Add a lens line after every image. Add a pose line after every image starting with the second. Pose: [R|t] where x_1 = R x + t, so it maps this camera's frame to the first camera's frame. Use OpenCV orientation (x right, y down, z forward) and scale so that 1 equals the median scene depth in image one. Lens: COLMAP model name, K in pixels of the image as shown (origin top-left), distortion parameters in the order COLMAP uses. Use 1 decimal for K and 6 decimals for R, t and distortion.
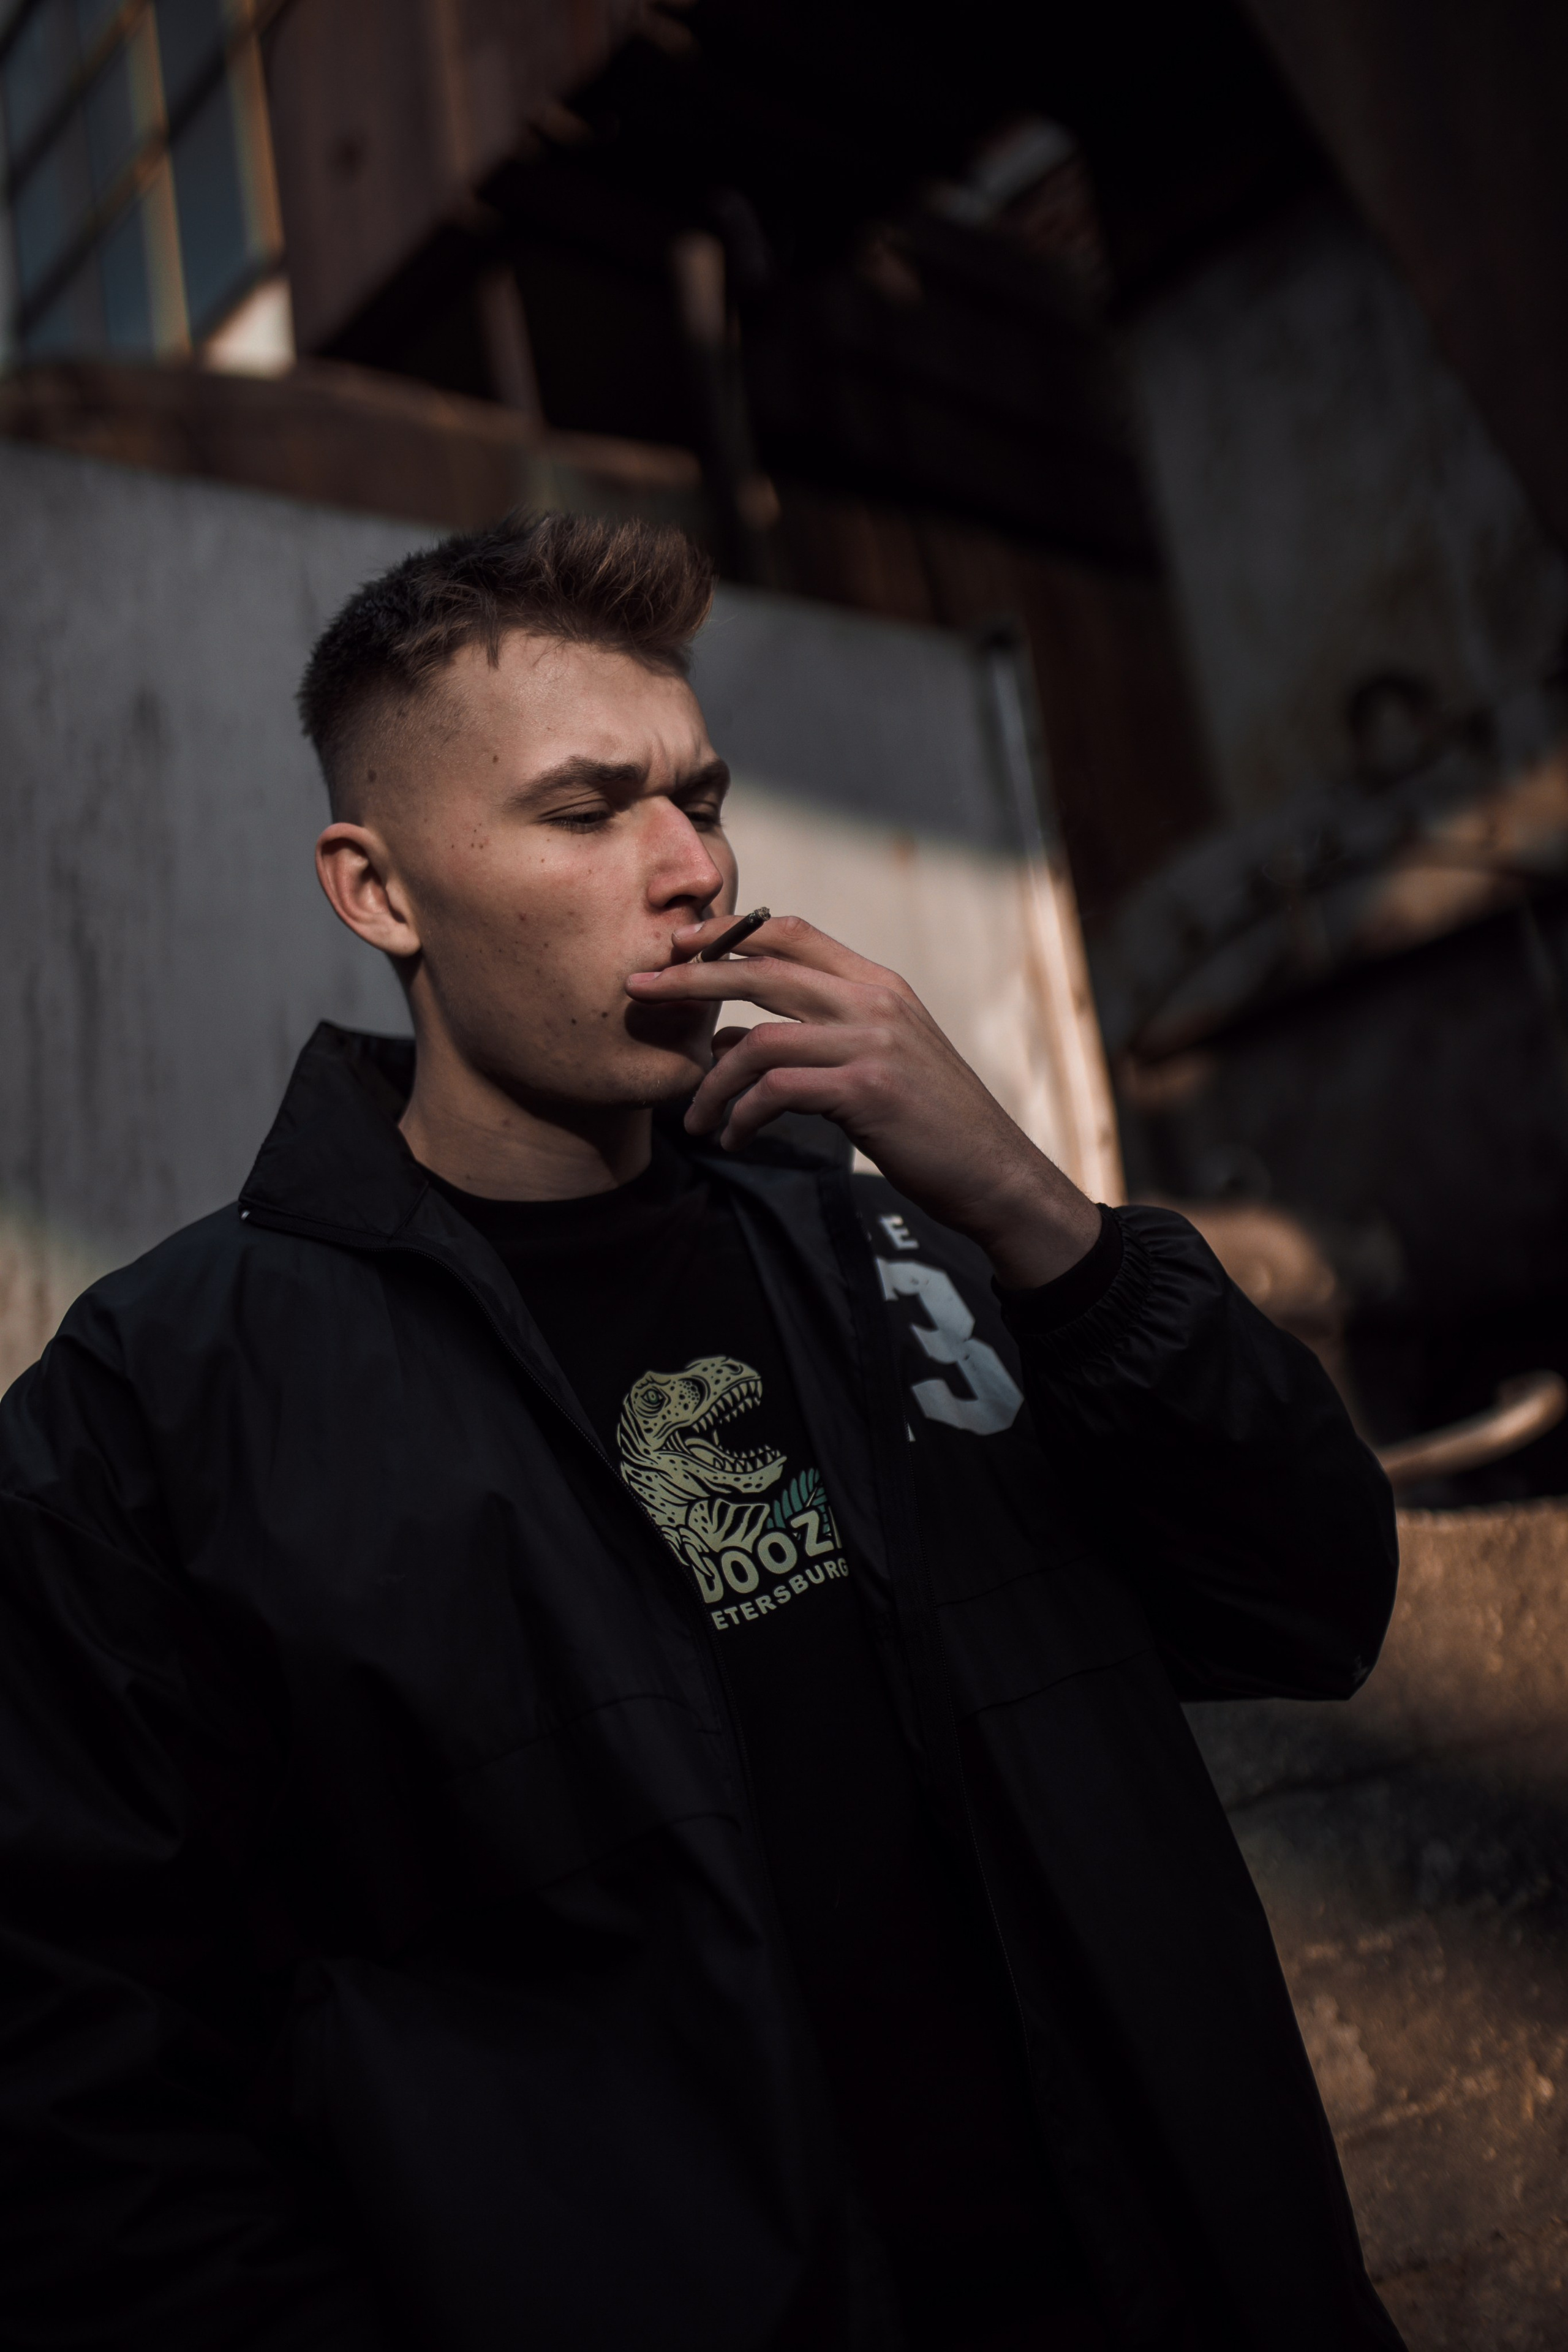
lens RADIAL K [[2462.6, 0, 841.5], [0, 2462.6, 1137.4], [0, 0, 1]] dist [0.006174, 0.000000]
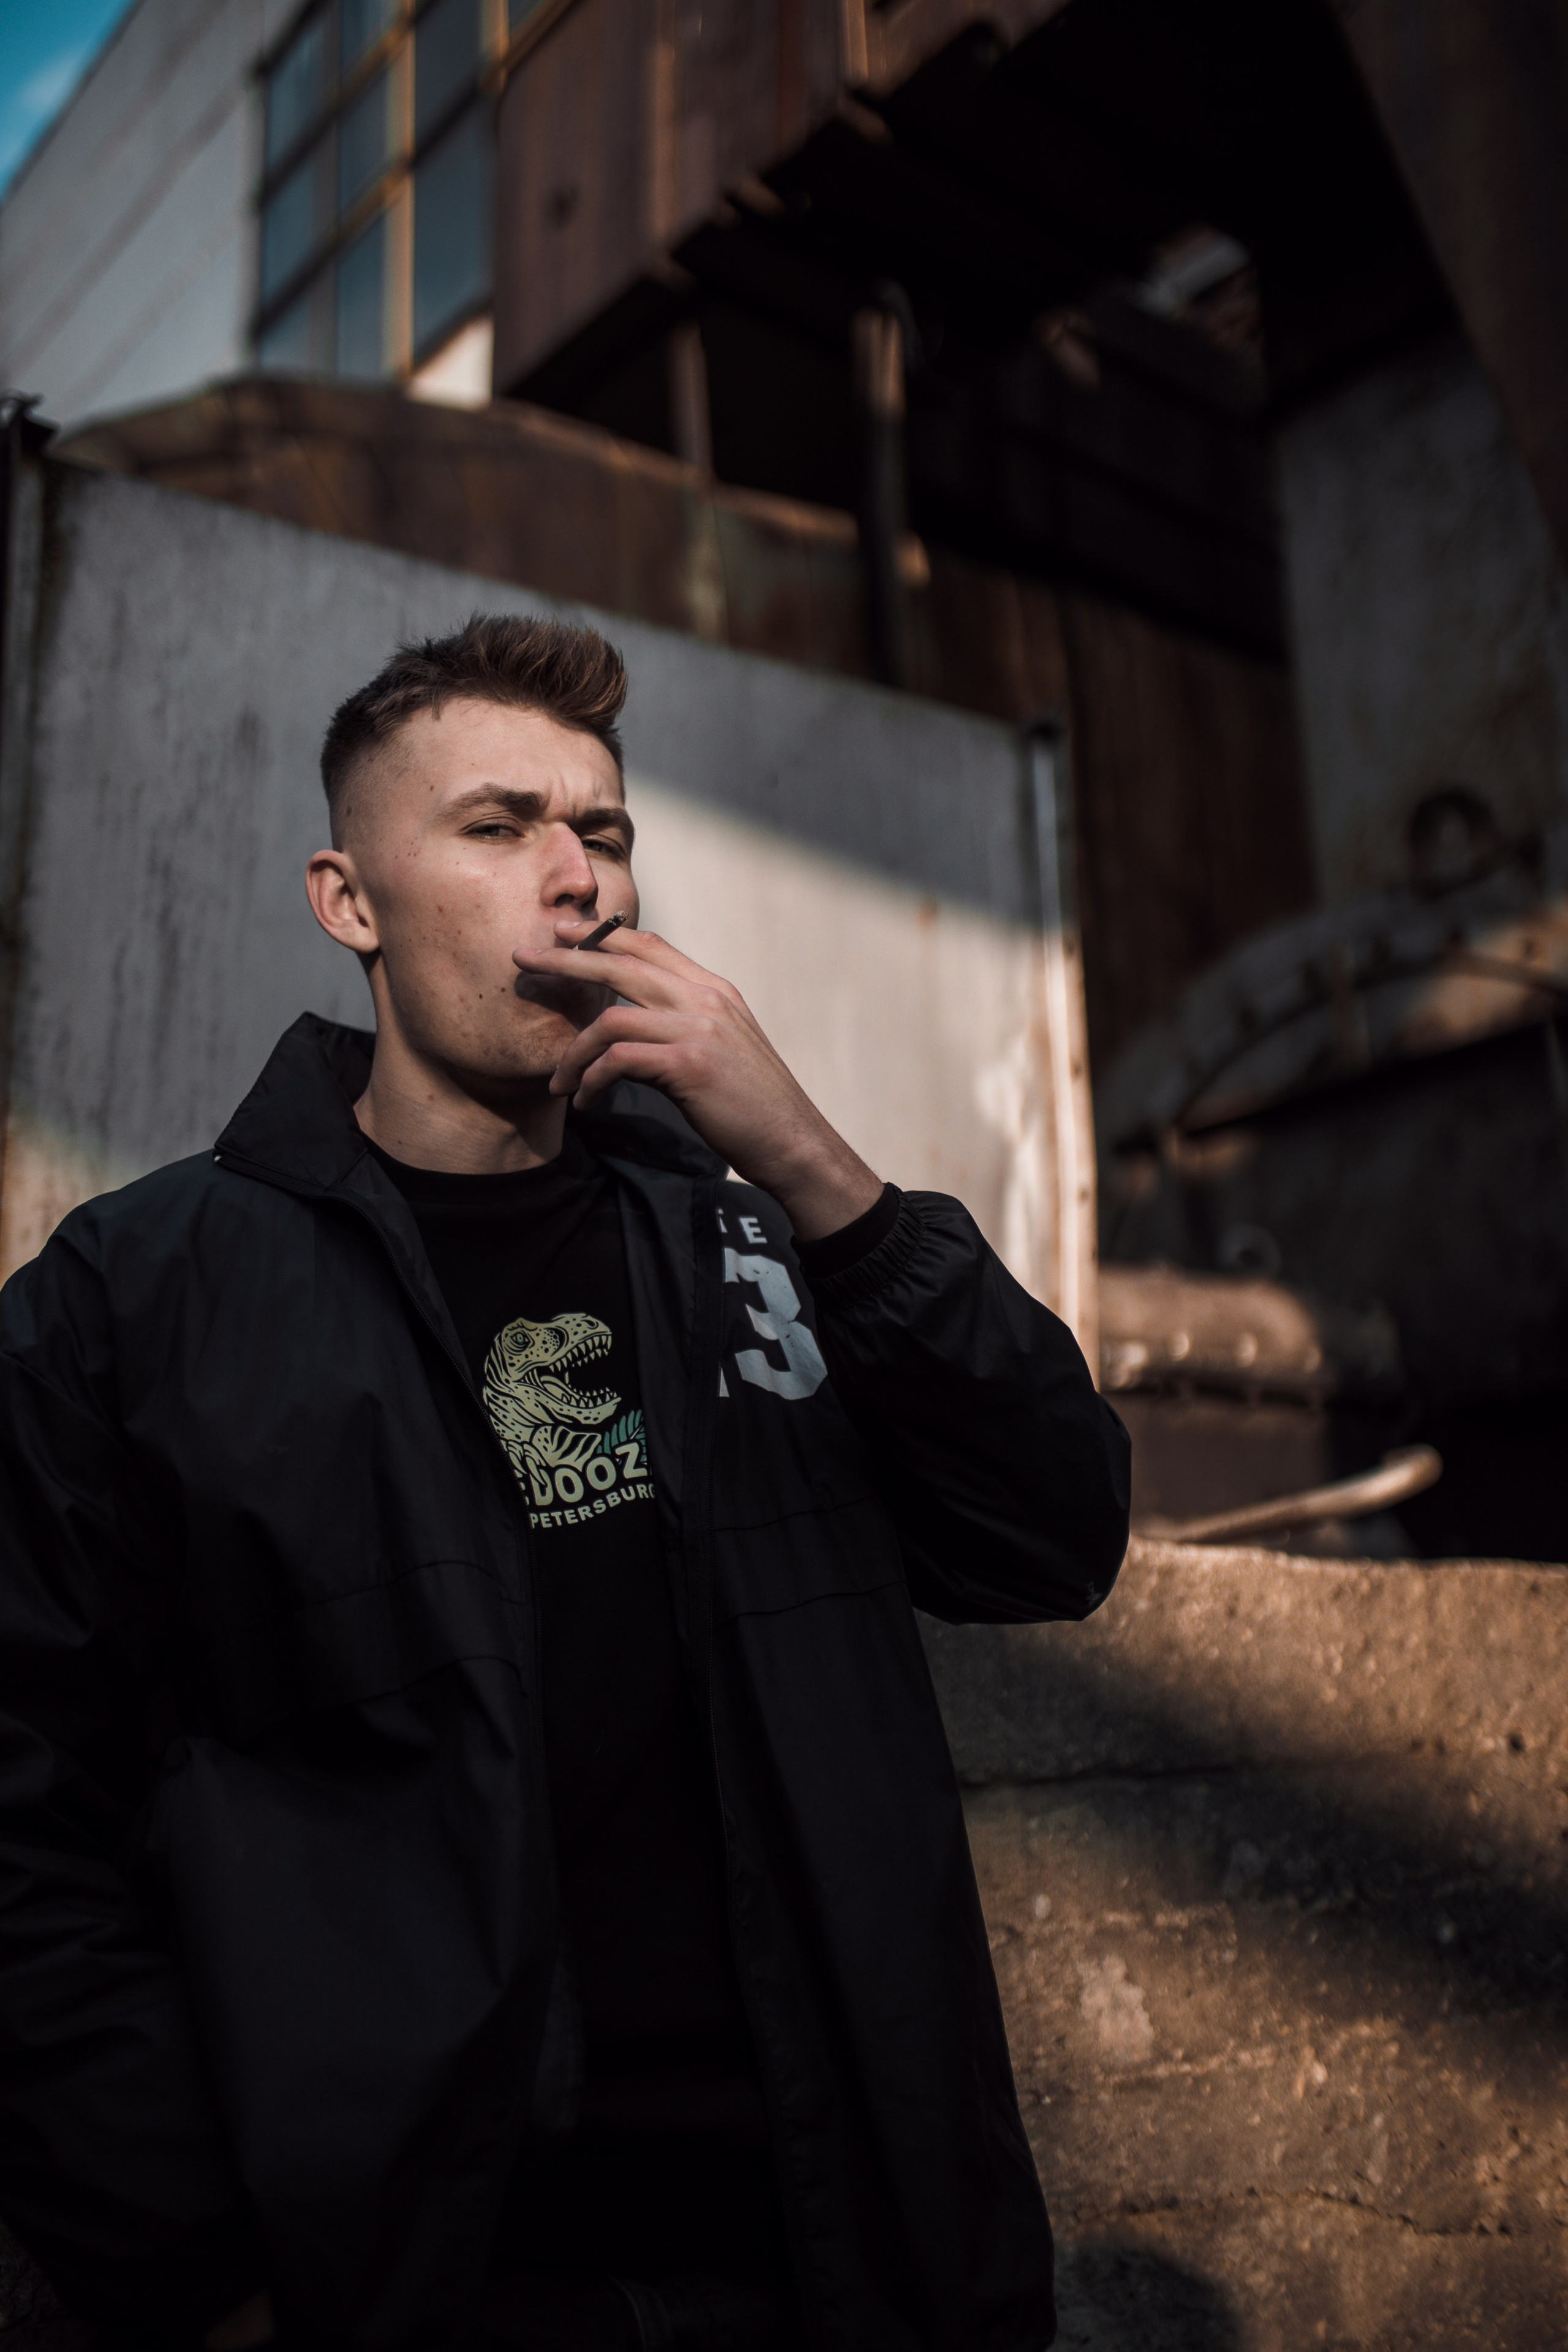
lens RADIAL K [[2462.6, 0, 798.4], [0, 2462.6, 1153.6], [0, 0, 1]] dist [0.006174, 0.000000]
pose [[0.991385, 0.106600, -0.076109, 0.144496], [-0.107467, 0.994181, -0.007370, 0.007998], [0.074880, 0.015486, 0.997072, -0.215592]]
